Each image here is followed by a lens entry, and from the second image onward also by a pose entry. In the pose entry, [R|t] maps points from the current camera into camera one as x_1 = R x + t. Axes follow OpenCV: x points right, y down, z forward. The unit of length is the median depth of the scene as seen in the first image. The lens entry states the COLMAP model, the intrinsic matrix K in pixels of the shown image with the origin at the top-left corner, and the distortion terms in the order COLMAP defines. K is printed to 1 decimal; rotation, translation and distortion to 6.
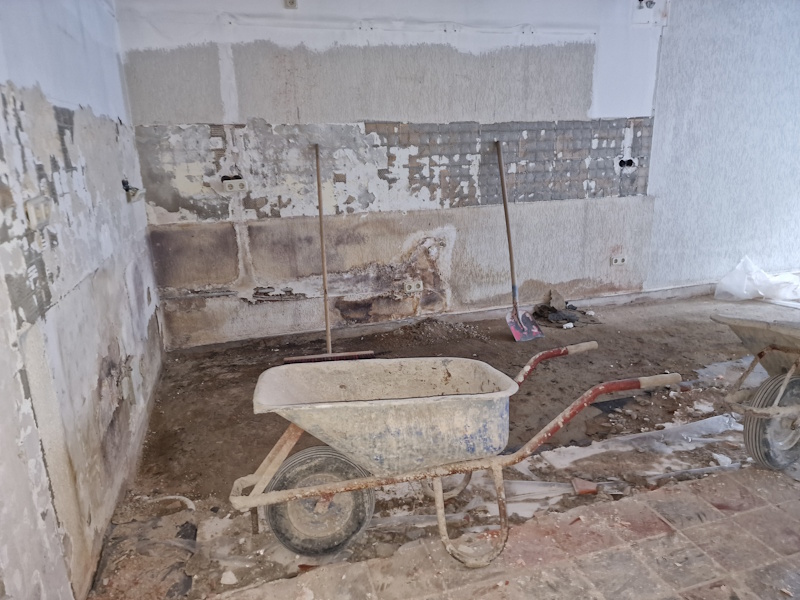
lens RADIAL K [[525.6, 0, 399.4], [0, 525.6, 296.5], [0, 0, 1]] dist [0.095436, -0.093089]
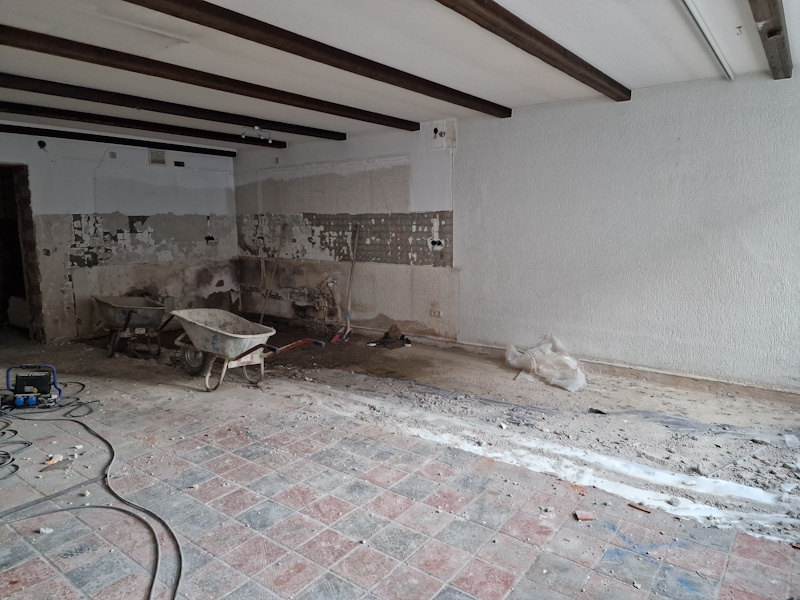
lens RADIAL K [[525.6, 0, 399.4], [0, 525.6, 296.5], [0, 0, 1]] dist [0.095436, -0.093089]
pose [[0.599296, 0.141168, -0.787982, 1.593557], [-0.211629, 0.977248, 0.014122, -0.123489], [0.772048, 0.158296, 0.615536, 0.120954]]
